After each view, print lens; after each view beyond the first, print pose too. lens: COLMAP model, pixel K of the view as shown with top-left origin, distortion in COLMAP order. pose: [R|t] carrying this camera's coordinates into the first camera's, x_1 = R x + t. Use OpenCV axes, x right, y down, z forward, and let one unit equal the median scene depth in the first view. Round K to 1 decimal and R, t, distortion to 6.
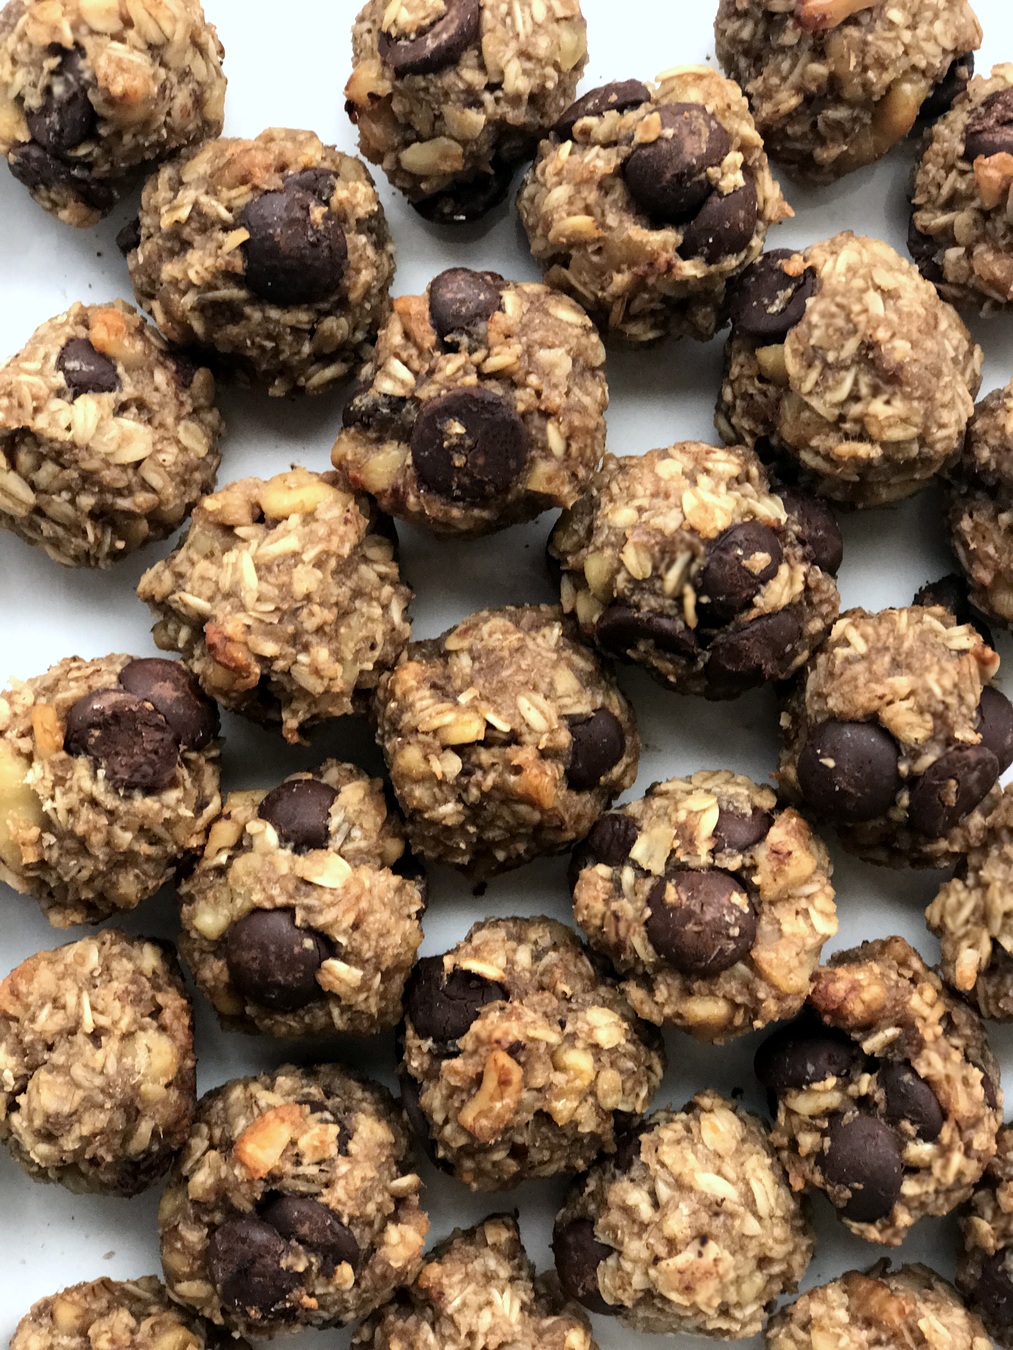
lens RADIAL K [[2208.6, 0, 495.2], [0, 2208.6, 674.5], [0, 0, 1]] dist [0.008525, 0.000000]
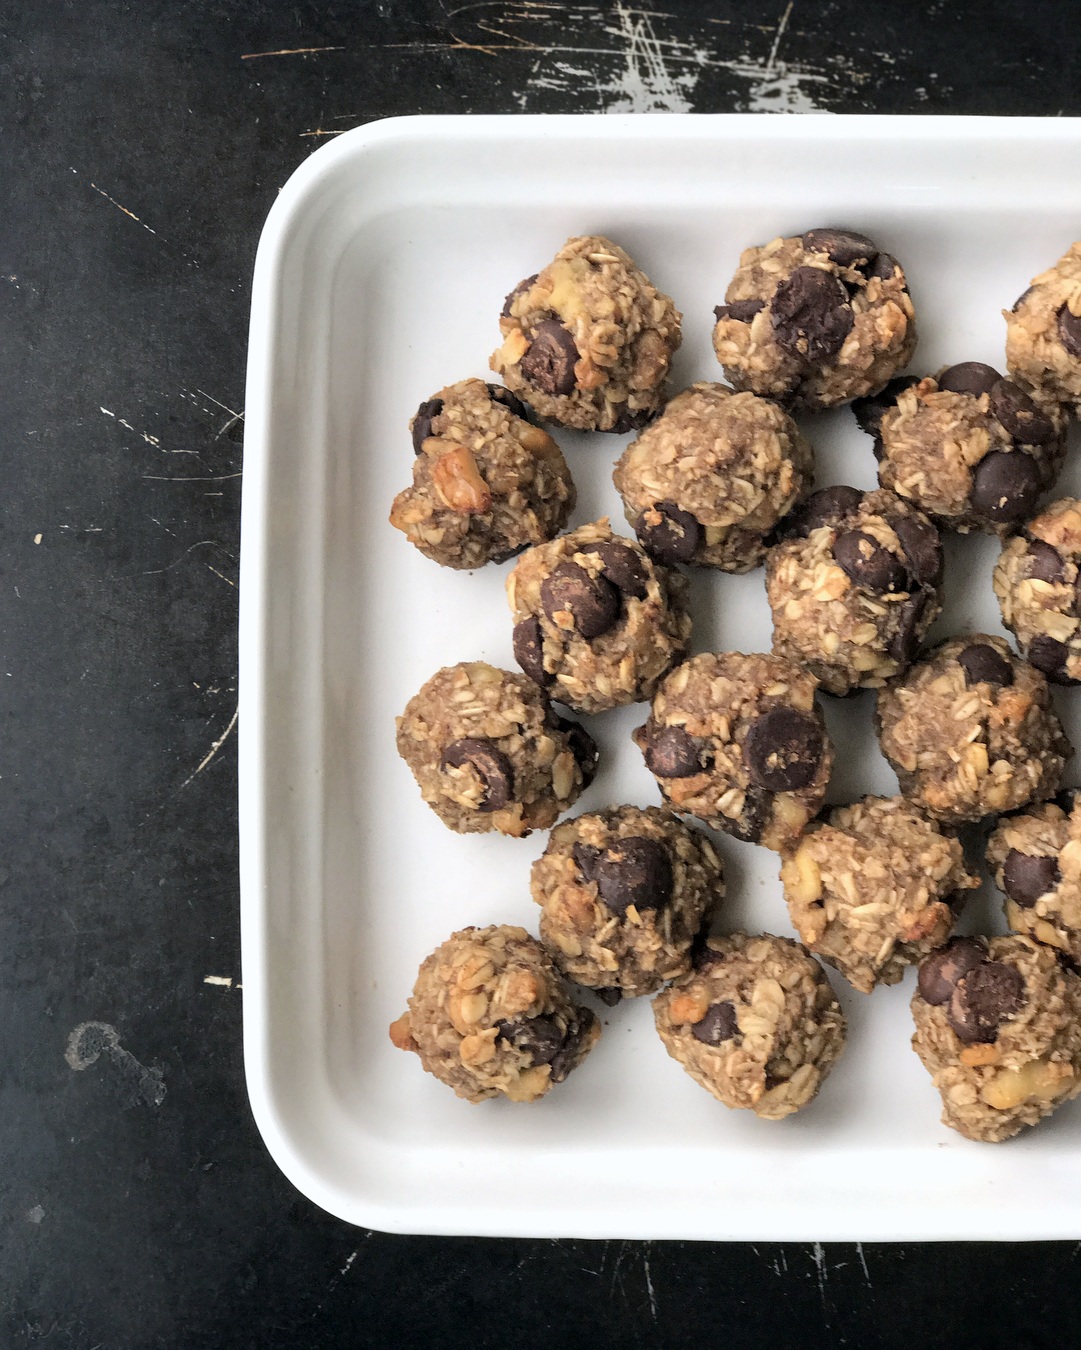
lens RADIAL K [[2409.8, 0, 540.4], [0, 2409.8, 664.8], [0, 0, 1]] dist [0.066794, 0.000000]
pose [[0.015865, -0.998835, 0.045575, -0.029152], [0.998771, 0.017971, 0.046186, -0.323687], [-0.046951, 0.044786, 0.997893, -0.523685]]
